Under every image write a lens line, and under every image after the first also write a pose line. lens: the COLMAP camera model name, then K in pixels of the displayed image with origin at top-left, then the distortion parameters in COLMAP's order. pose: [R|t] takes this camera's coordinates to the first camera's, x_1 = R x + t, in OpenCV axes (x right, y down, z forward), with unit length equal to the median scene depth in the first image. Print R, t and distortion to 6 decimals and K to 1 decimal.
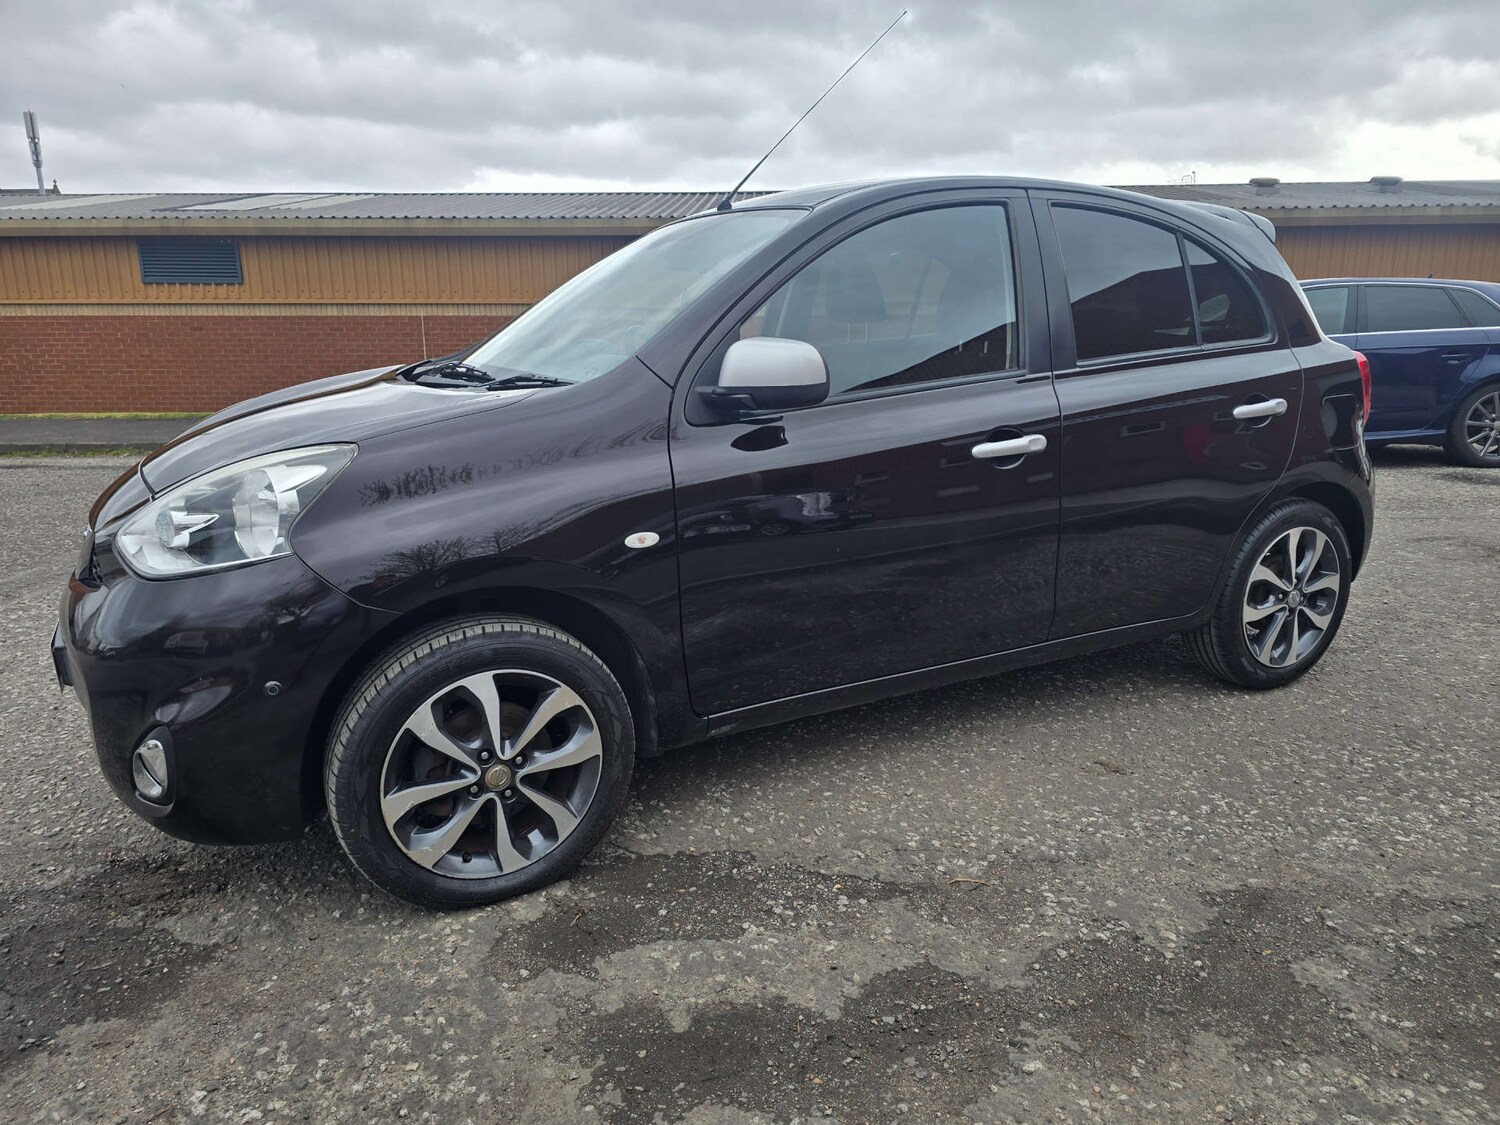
lens RADIAL K [[1005.8, 0, 761.6], [0, 1005.8, 567.1], [0, 0, 1]] dist [0.058108, -0.050245]
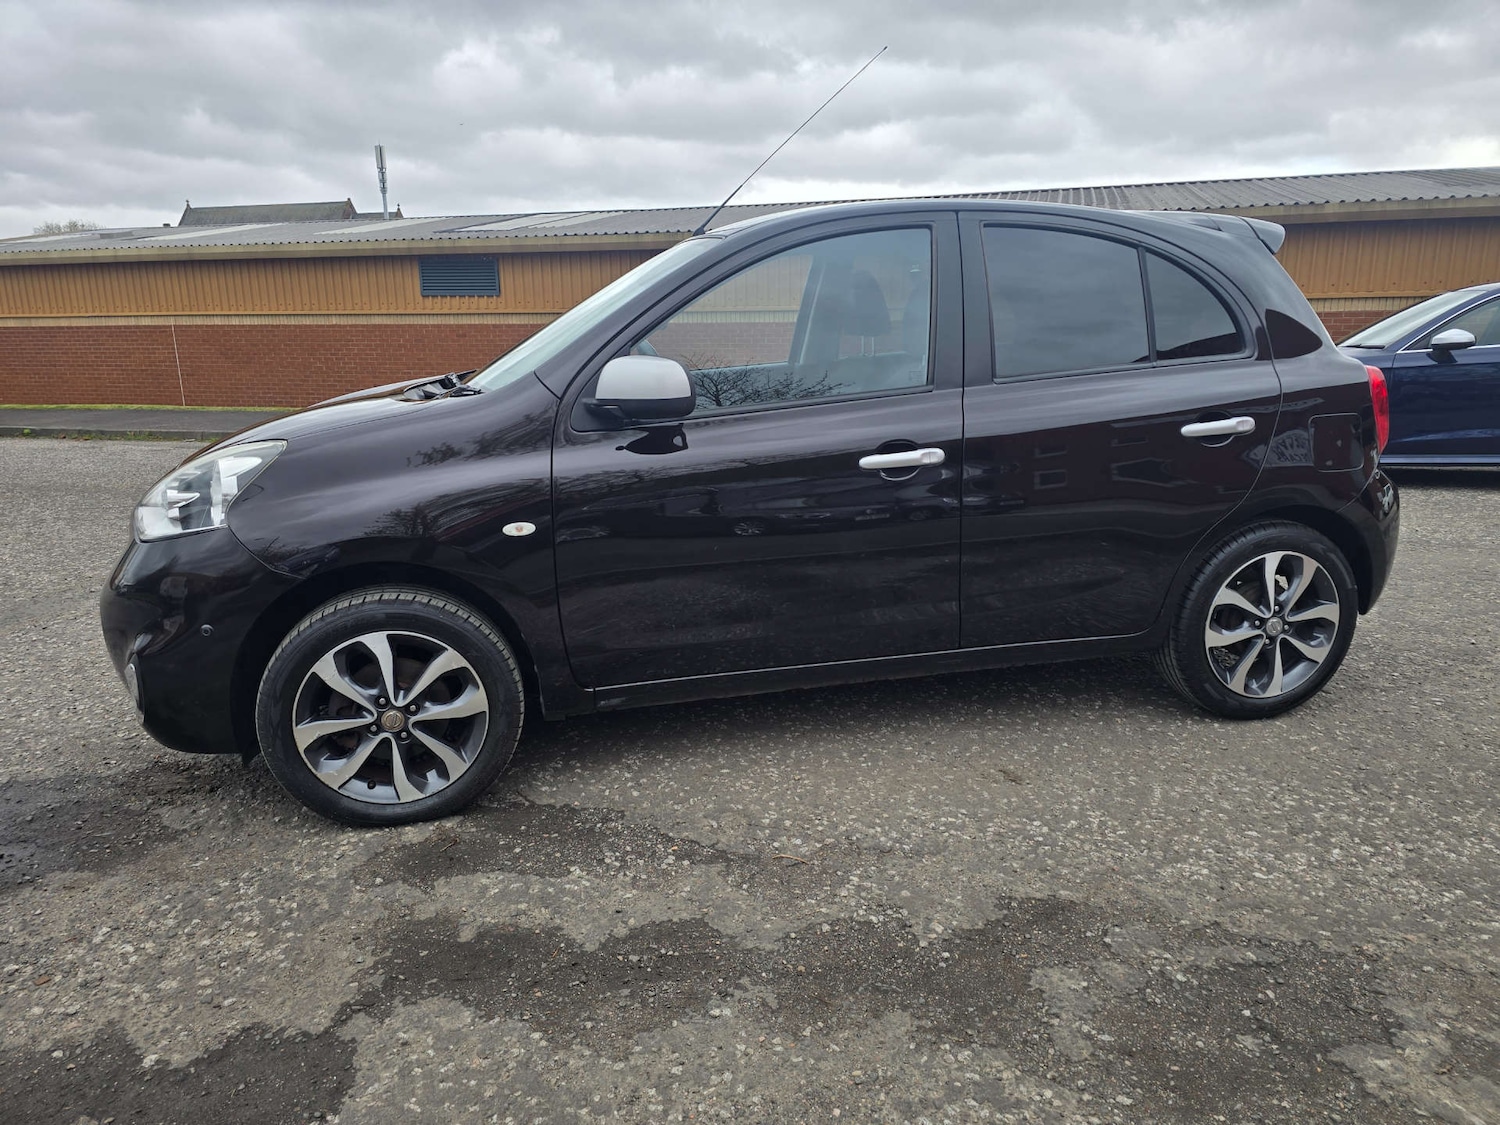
lens RADIAL K [[1005.8, 0, 759.2], [0, 1005.8, 564.7], [0, 0, 1]] dist [0.058108, -0.050245]
pose [[0.967357, 0.054328, -0.247524, 0.404020], [-0.055093, 0.998474, 0.003838, -0.005082], [0.247355, 0.009924, 0.968874, -0.054020]]
